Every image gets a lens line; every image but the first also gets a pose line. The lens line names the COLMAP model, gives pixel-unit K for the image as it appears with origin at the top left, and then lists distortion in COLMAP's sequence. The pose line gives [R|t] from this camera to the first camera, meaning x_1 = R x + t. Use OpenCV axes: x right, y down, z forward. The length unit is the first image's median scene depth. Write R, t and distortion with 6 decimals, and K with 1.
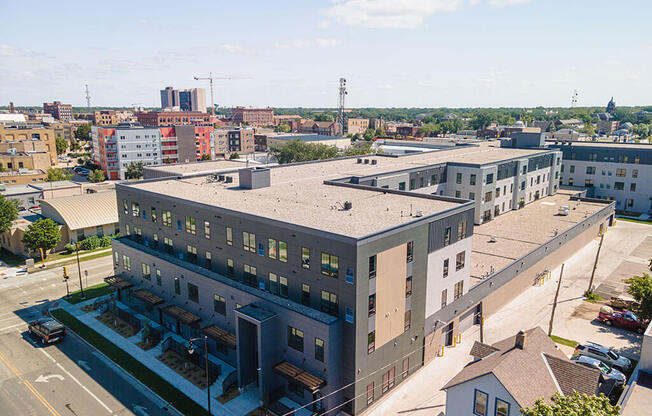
lens RADIAL K [[481.7, 0, 326.0], [0, 481.7, 208.0], [0, 0, 1]] dist [0.013047, 0.003040]
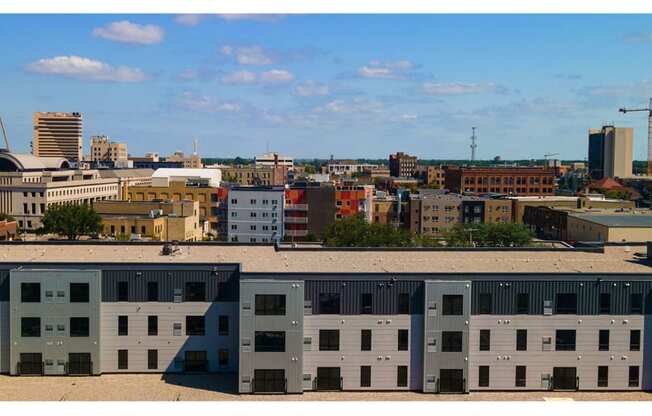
lens RADIAL K [[843.8, 0, 326.0], [0, 843.8, 208.0], [0, 0, 1]] dist [0.026109, 0.017846]
pose [[0.667972, 0.045917, -0.742769, 0.566212], [-0.155714, 0.984625, -0.079166, -0.054928], [0.727713, 0.168540, 0.664852, 0.251168]]
